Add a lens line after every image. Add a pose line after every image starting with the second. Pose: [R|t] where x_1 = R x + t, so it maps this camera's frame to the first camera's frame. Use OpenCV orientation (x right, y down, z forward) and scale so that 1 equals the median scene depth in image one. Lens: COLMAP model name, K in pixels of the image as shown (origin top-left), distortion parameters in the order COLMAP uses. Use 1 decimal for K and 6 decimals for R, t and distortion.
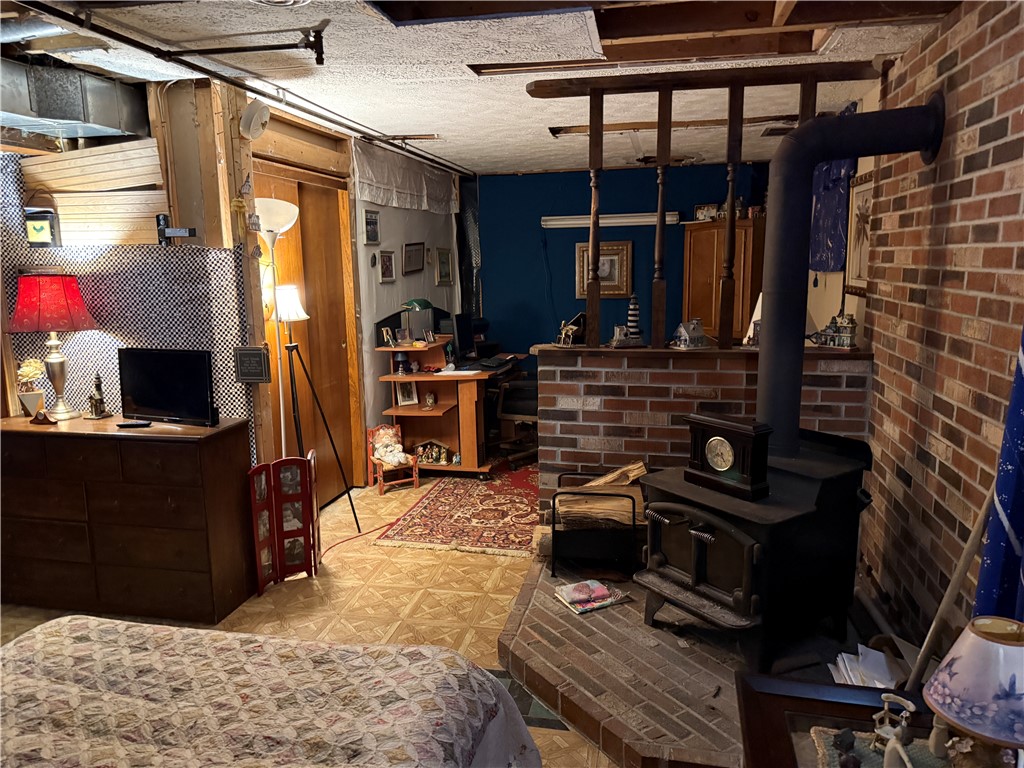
lens RADIAL K [[729.4, 0, 517.3], [0, 729.4, 391.4], [0, 0, 1]] dist [0.051091, -0.052684]
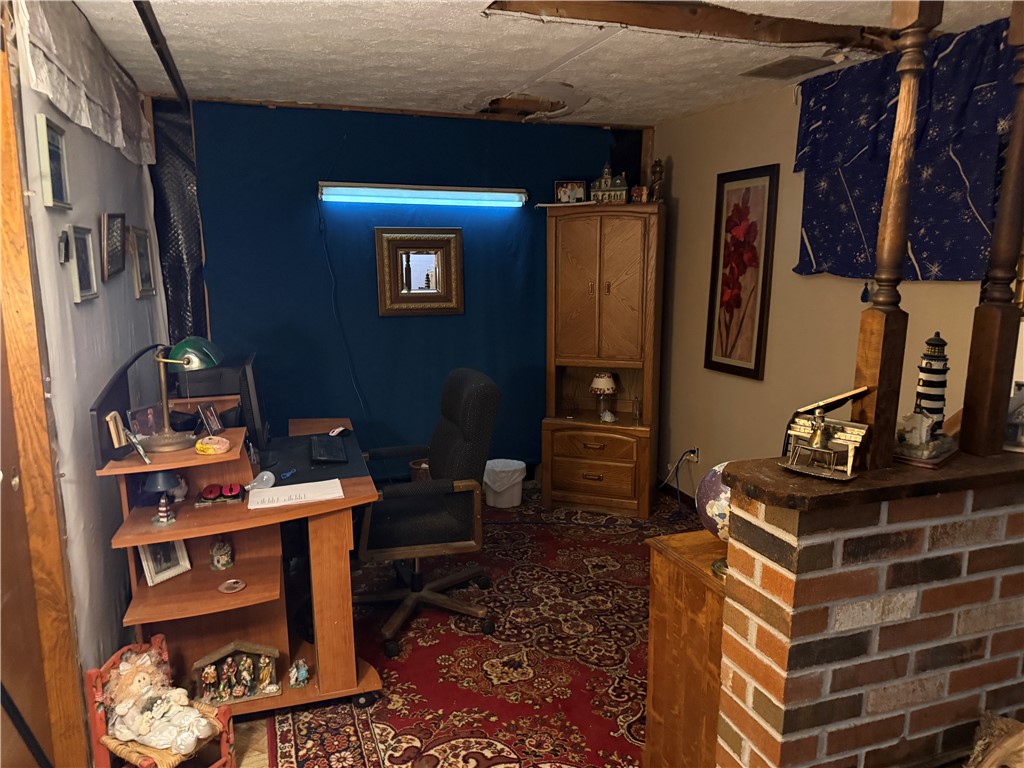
lens RADIAL K [[729.4, 0, 517.3], [0, 729.4, 391.4], [0, 0, 1]] dist [0.051091, -0.052684]
pose [[0.851183, -0.080319, 0.518687, -0.201860], [0.079340, 0.996556, 0.024118, -0.092389], [-0.518838, 0.020624, 0.854624, 0.533183]]
